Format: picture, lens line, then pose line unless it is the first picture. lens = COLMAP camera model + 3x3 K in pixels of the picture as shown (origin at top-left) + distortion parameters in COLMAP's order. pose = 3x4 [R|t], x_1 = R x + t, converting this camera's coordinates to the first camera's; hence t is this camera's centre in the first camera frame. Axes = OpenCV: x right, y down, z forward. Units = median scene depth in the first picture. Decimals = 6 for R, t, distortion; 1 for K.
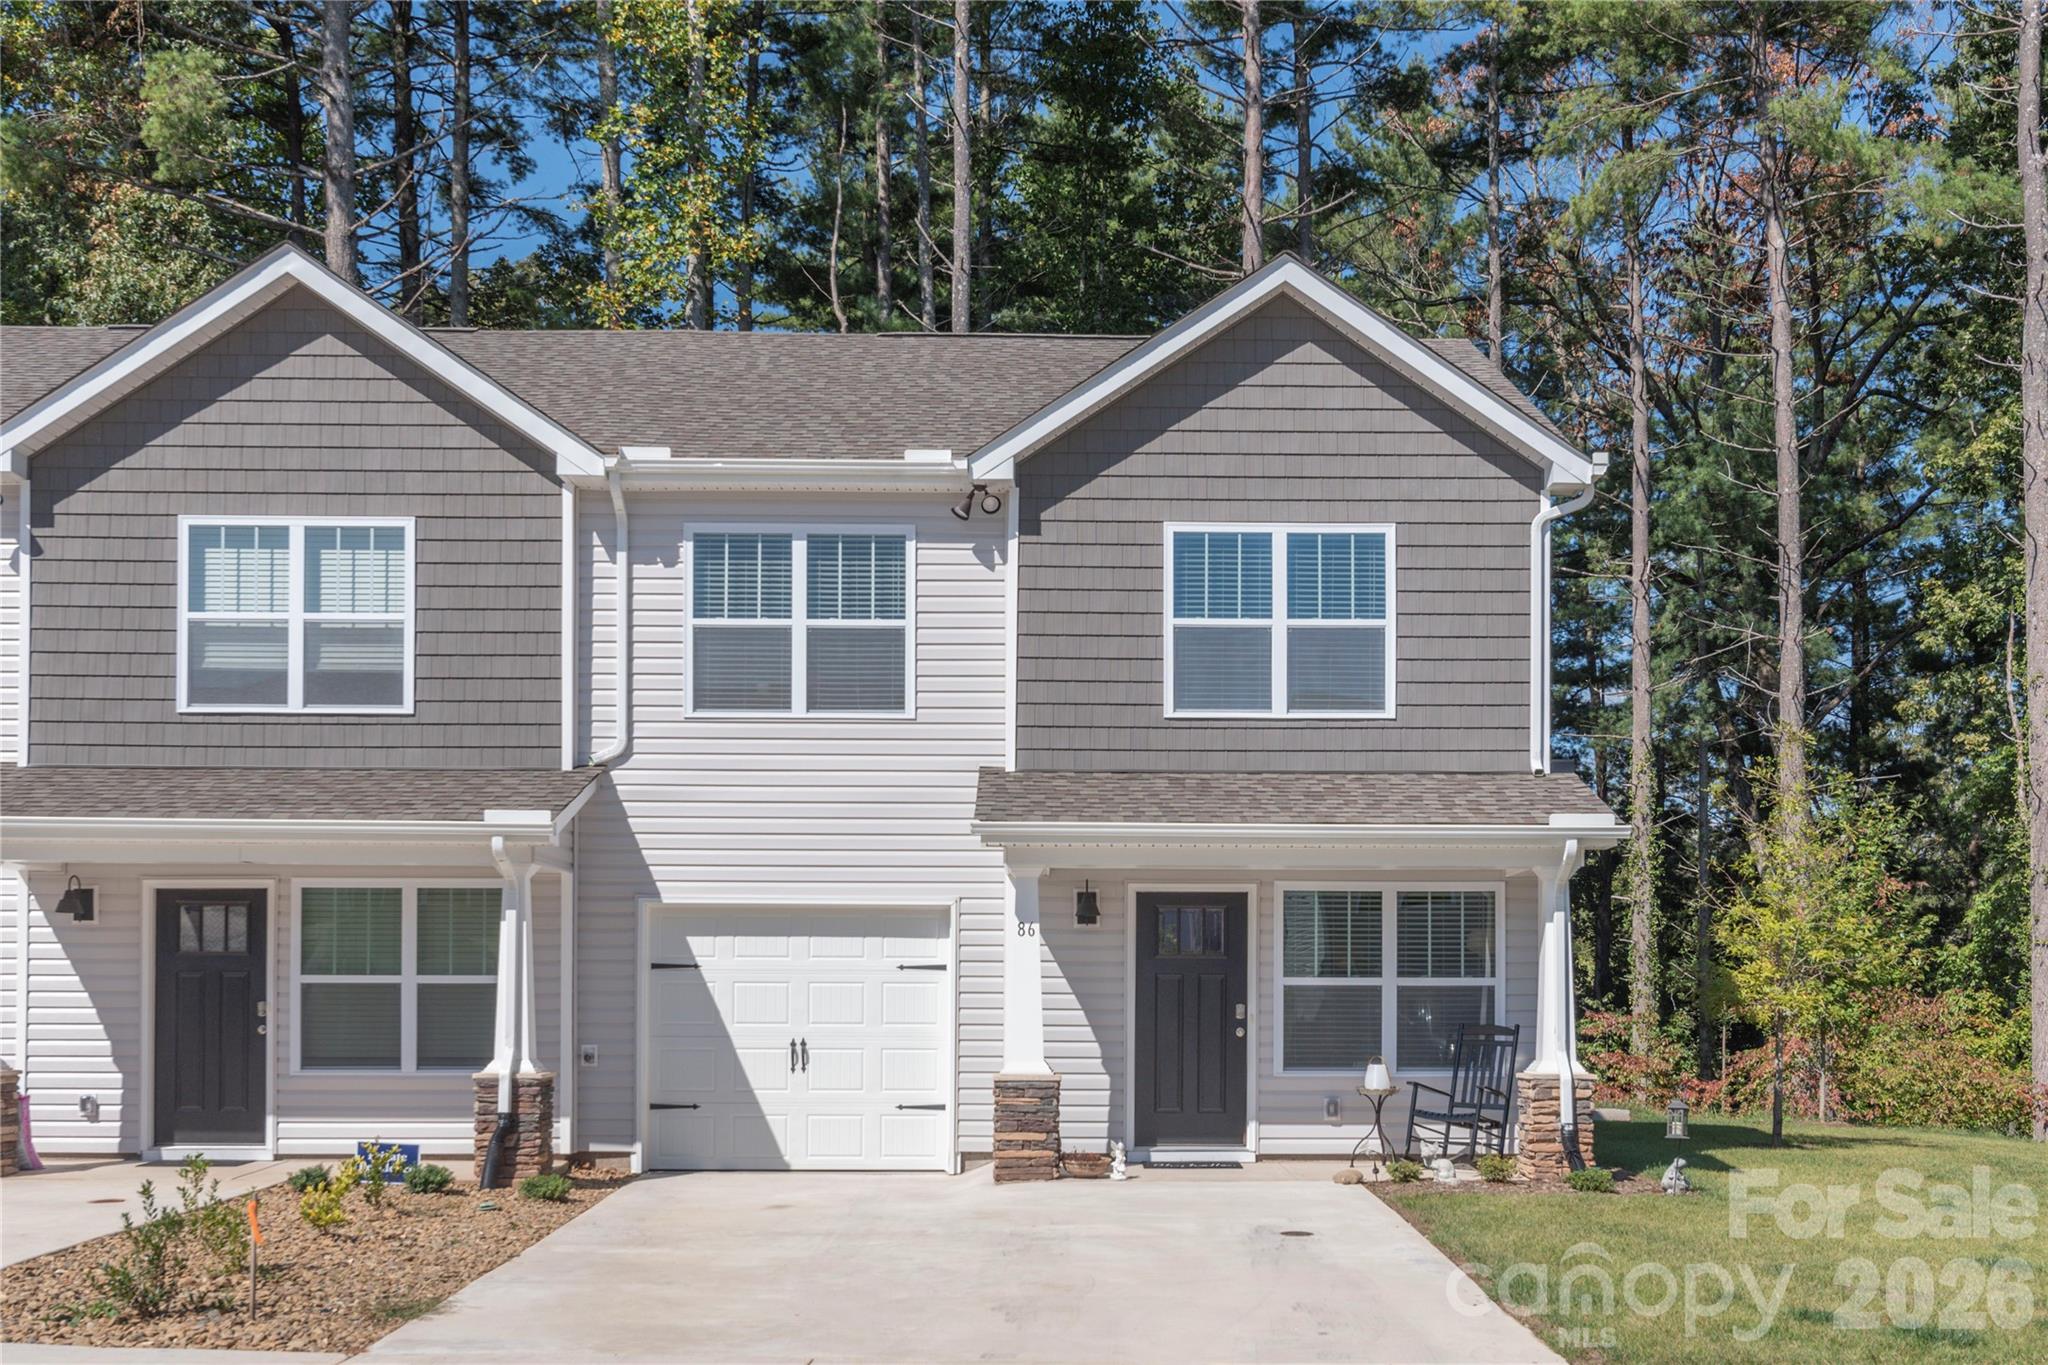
lens RADIAL K [[2065.2, 0, 1026.4], [0, 2065.2, 682.4], [0, 0, 1]] dist [-0.015663, 0.000000]
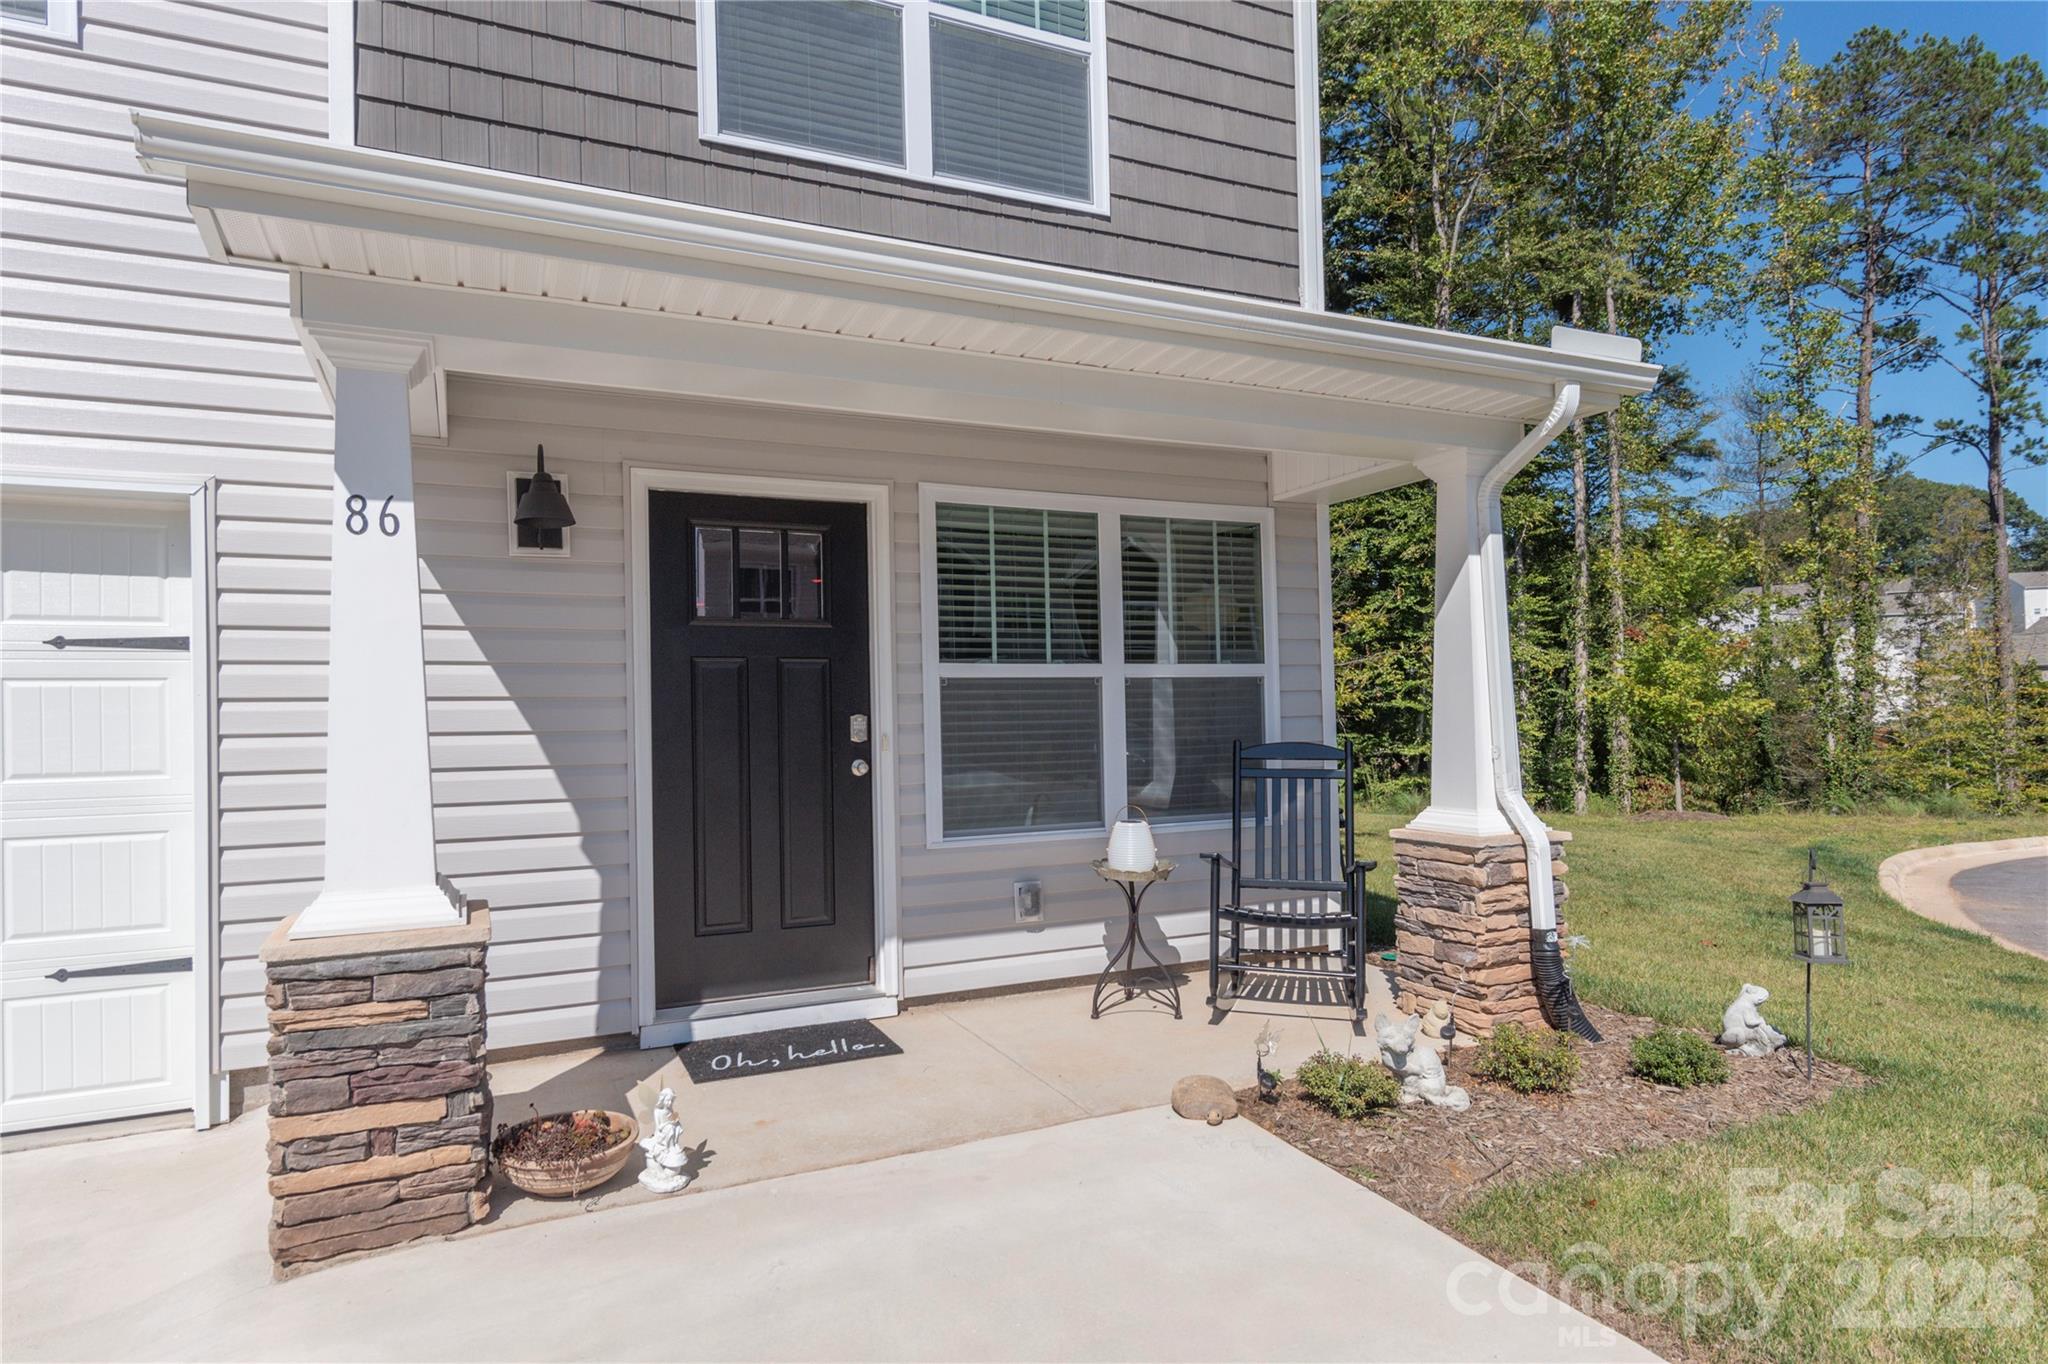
lens RADIAL K [[1187.1, 0, 1010.5], [0, 1187.1, 718.6], [0, 0, 1]] dist [0.008083, 0.000850]
pose [[0.903241, -0.020364, 0.428650, 0.009814], [-0.048155, 0.987755, 0.148395, 0.111231], [-0.426424, -0.154678, 0.891200, 0.721243]]
